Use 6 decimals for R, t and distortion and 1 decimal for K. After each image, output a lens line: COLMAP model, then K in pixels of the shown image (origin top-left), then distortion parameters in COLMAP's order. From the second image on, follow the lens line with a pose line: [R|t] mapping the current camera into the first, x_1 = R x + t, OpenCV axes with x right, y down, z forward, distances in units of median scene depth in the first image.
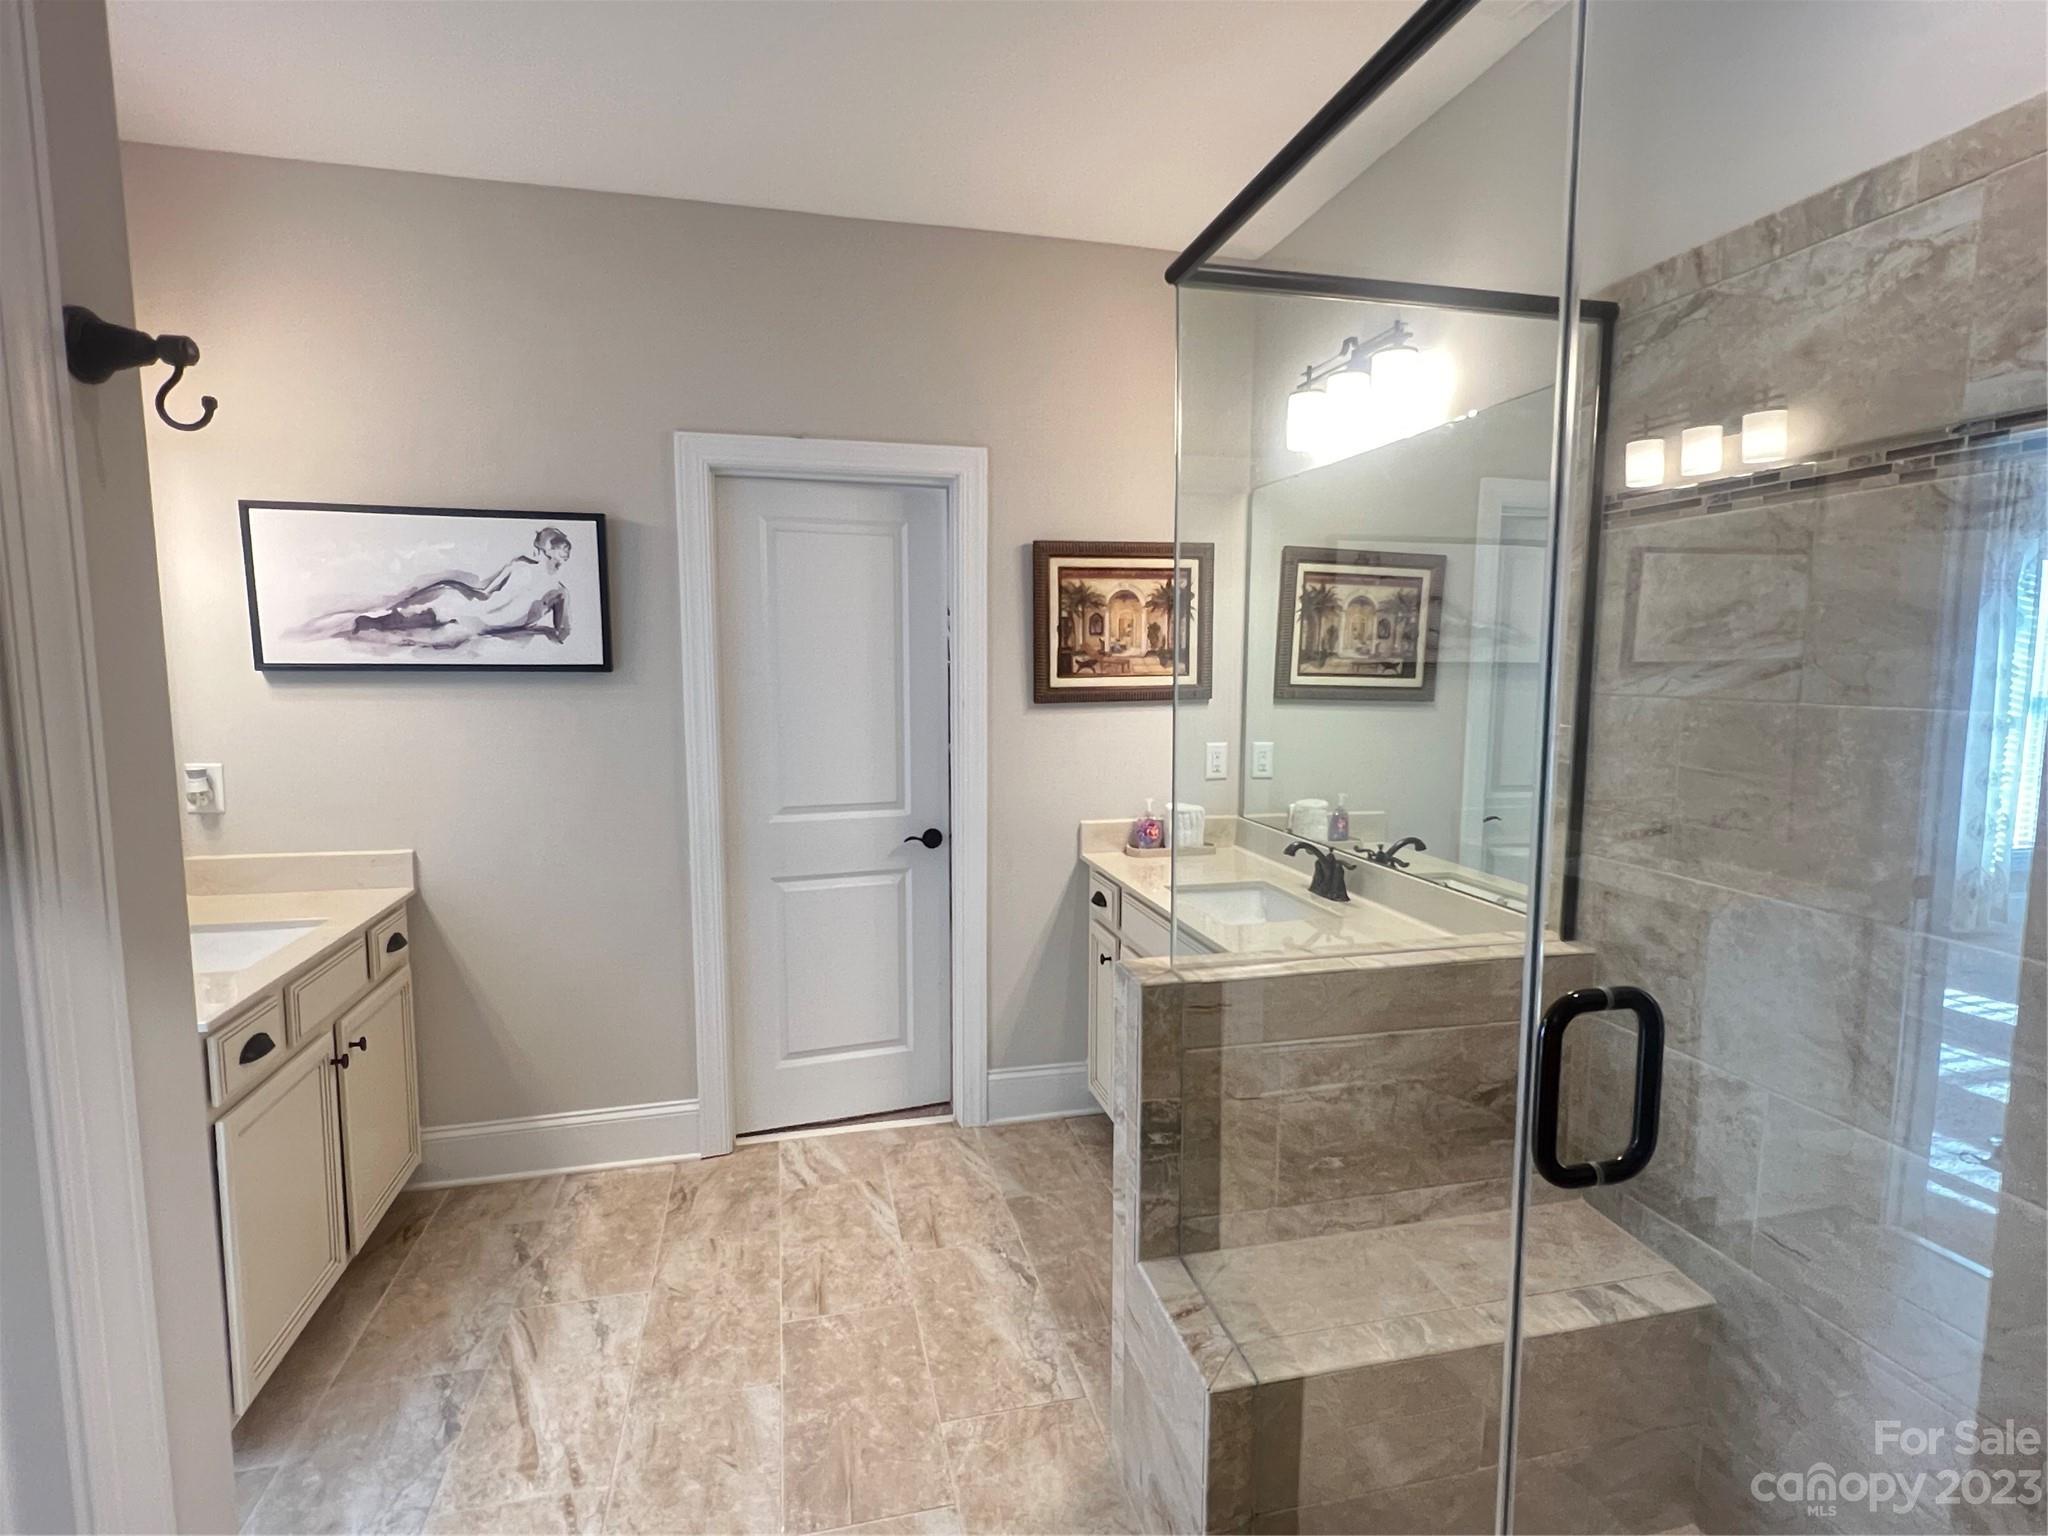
lens RADIAL K [[1011.1, 0, 1031.5], [0, 1011.1, 765.2], [0, 0, 1]] dist [-0.000702, -0.000008]
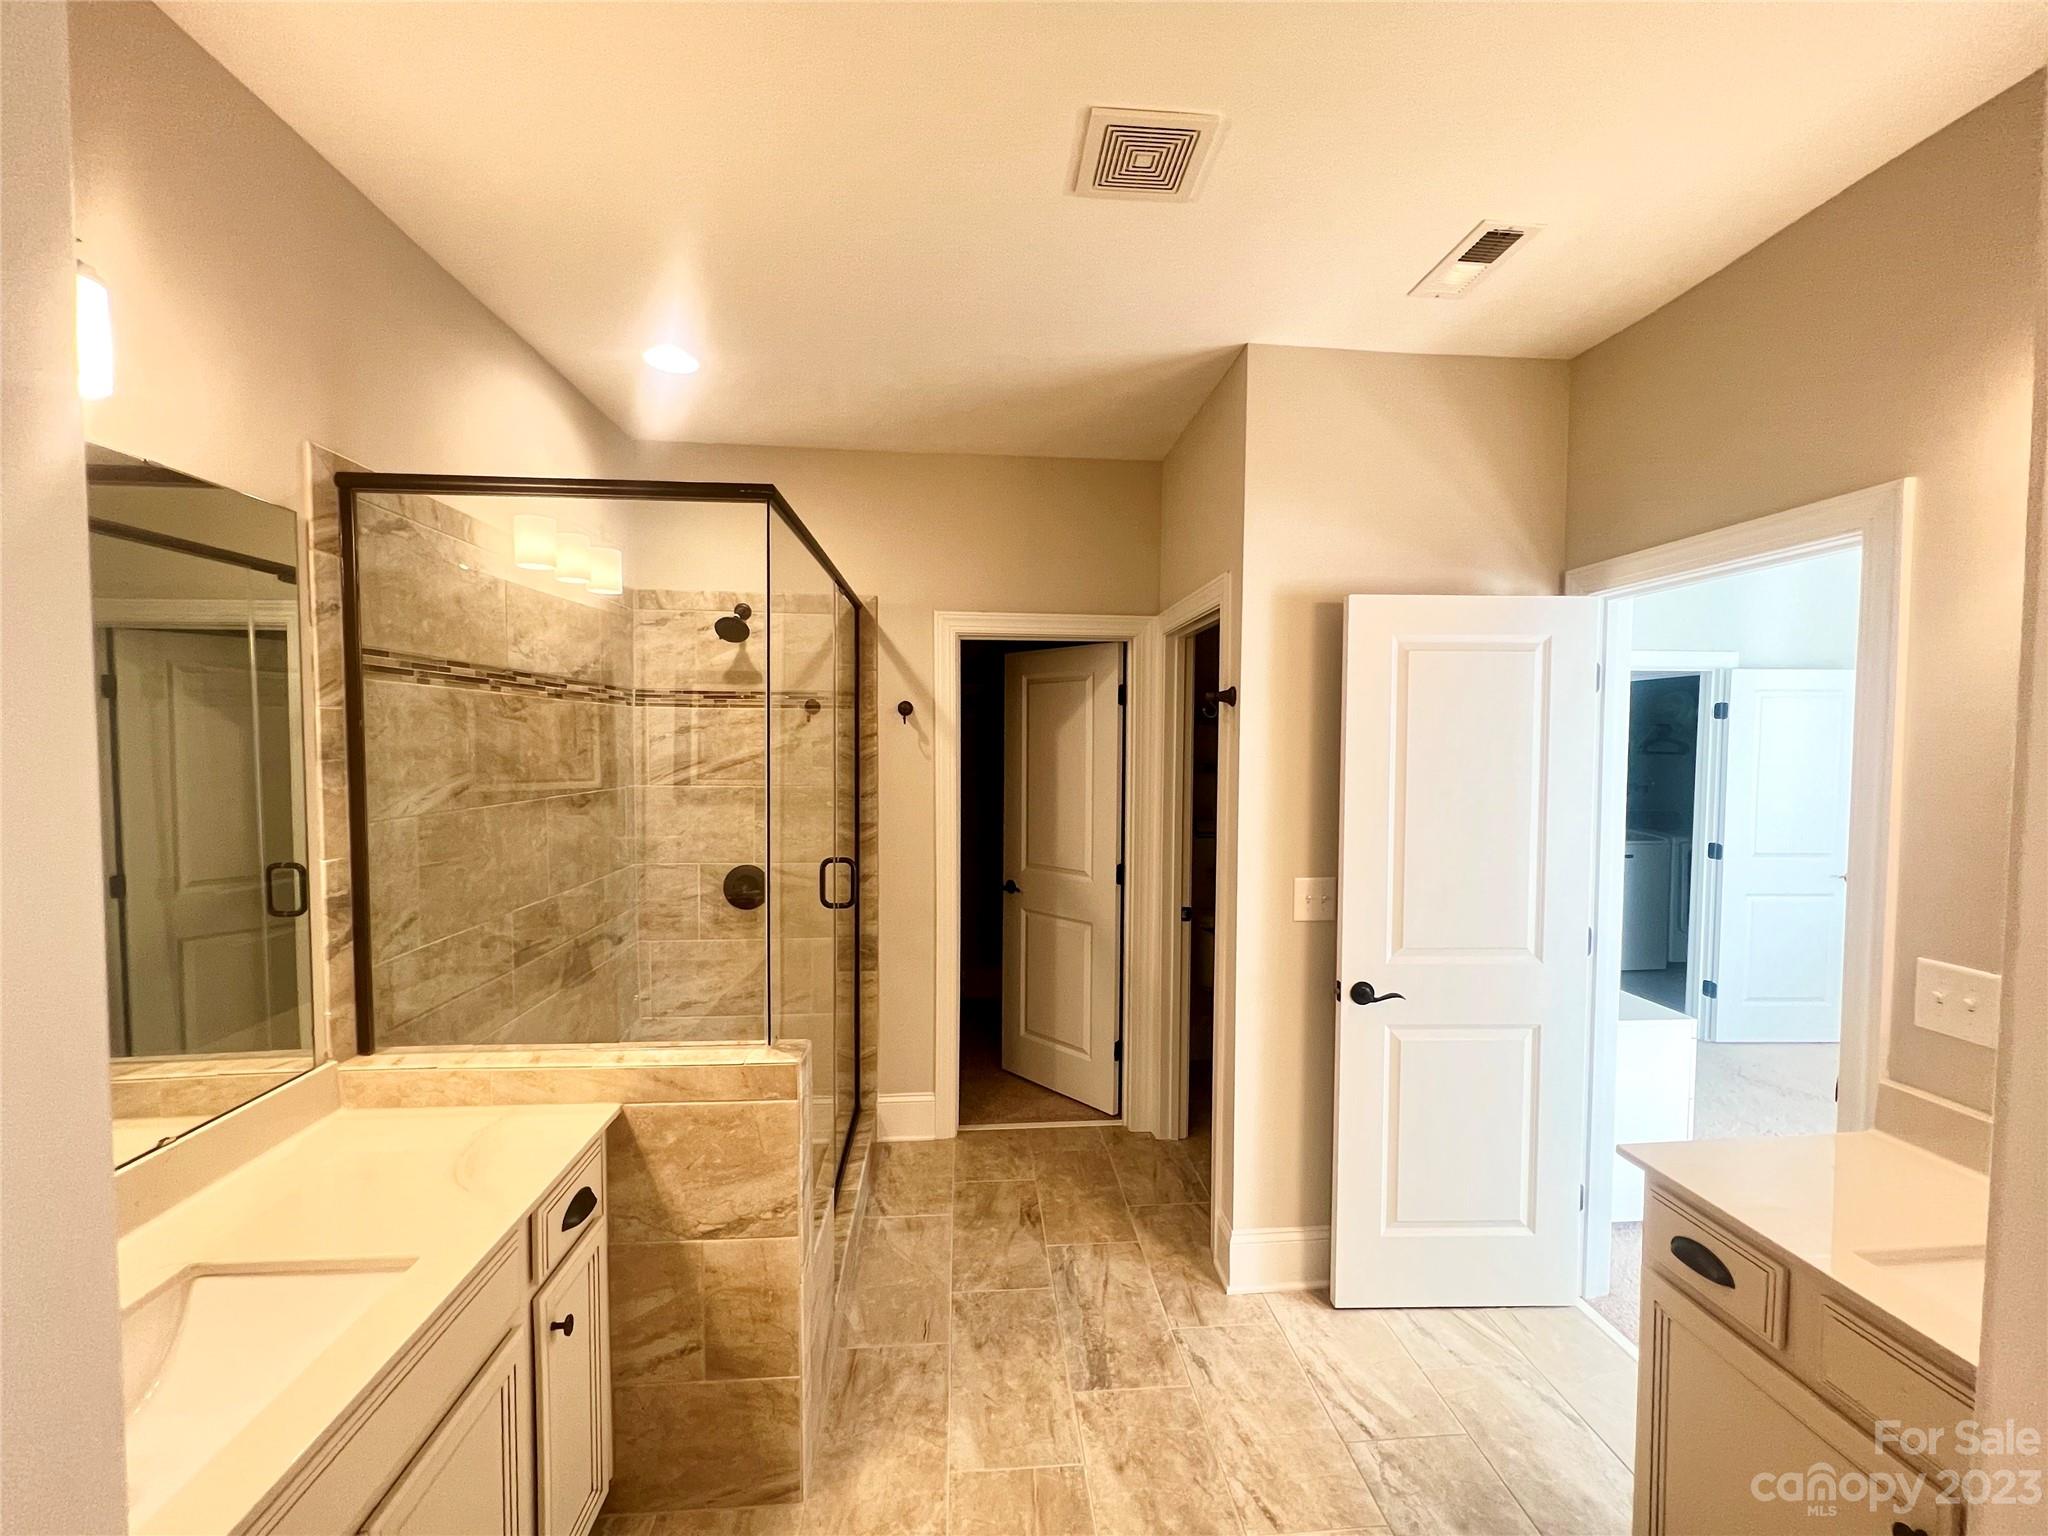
lens RADIAL K [[823.0, 0, 1021.7], [0, 823.0, 771.5], [0, 0, 1]] dist [-0.000018, -0.000001]
pose [[-0.985312, -0.012558, 0.170302, -0.337302], [0.011644, 0.990030, 0.140372, -0.270649], [-0.170367, 0.140293, -0.975342, 1.930844]]
